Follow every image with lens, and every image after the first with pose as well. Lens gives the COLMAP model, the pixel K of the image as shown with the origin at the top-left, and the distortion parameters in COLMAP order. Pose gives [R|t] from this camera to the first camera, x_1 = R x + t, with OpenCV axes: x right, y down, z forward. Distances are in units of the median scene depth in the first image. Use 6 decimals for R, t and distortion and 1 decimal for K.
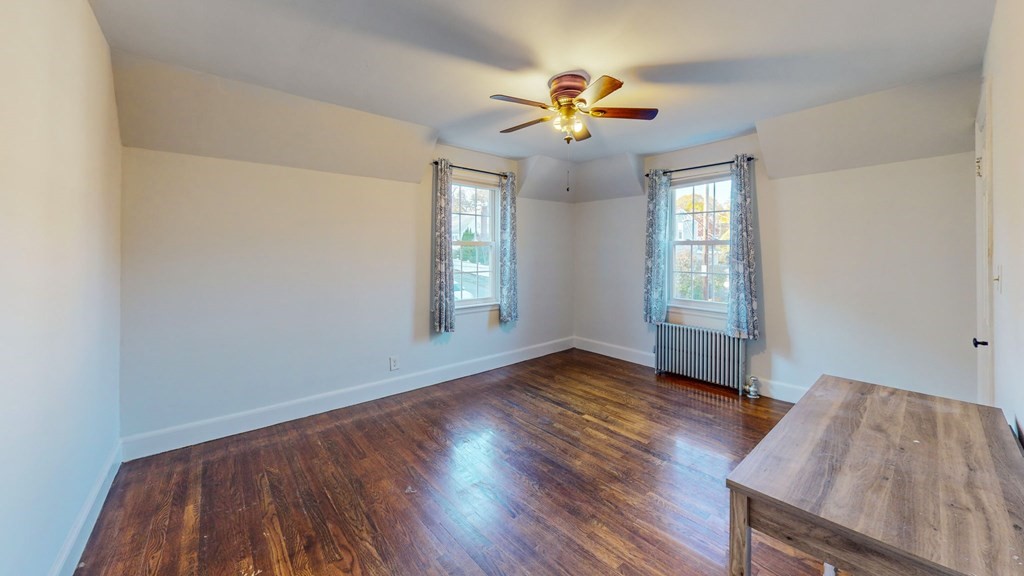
lens RADIAL K [[373.5, 0, 512.2], [0, 373.5, 290.8], [0, 0, 1]] dist [-0.002076, -0.000095]
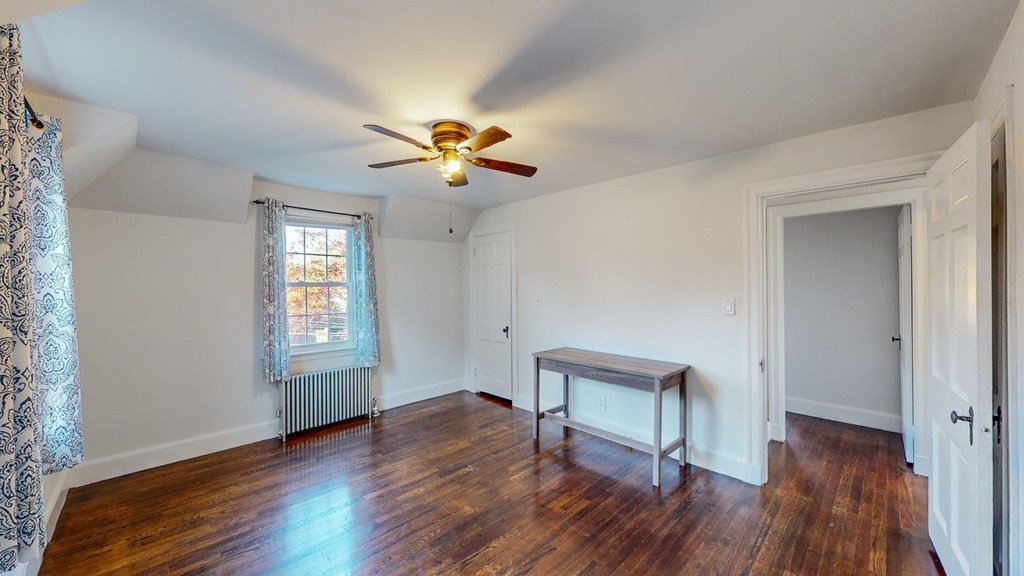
lens RADIAL K [[373.5, 0, 512.2], [0, 373.5, 290.8], [0, 0, 1]] dist [-0.002076, -0.000095]
pose [[-0.075821, -0.006049, 0.997103, -0.664140], [0.111438, 0.993666, 0.014502, -0.090583], [-0.990875, 0.112215, -0.074667, 0.731331]]
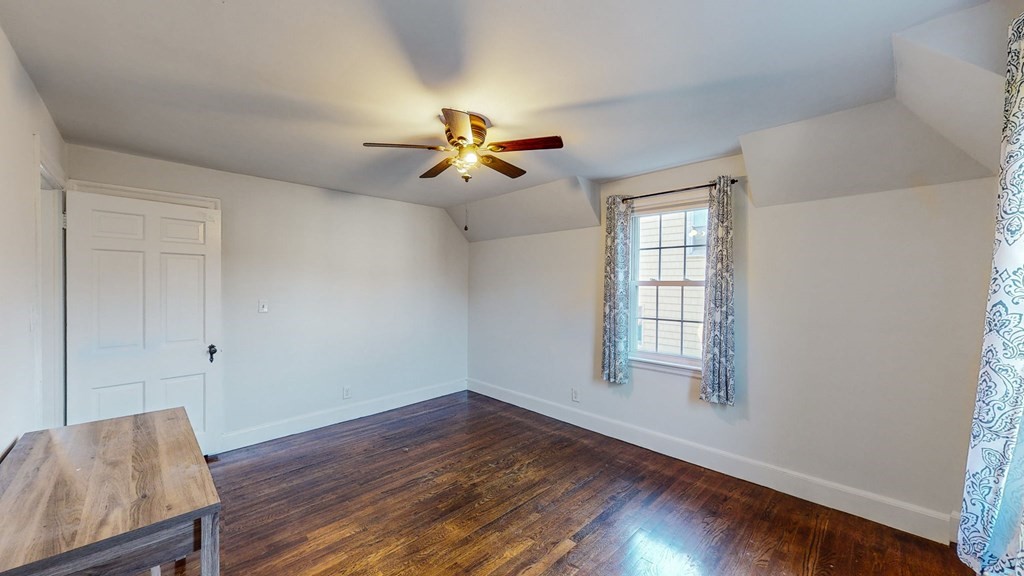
lens RADIAL K [[391.7, 0, 512.0], [0, 391.7, 288.0], [0, 0, 1]] dist [-0.000456, -0.000041]
pose [[0.070423, 0.015071, -0.997403, 0.926292], [-0.113799, 0.993479, 0.006976, -0.116084], [0.991005, 0.113012, 0.071679, 0.834201]]
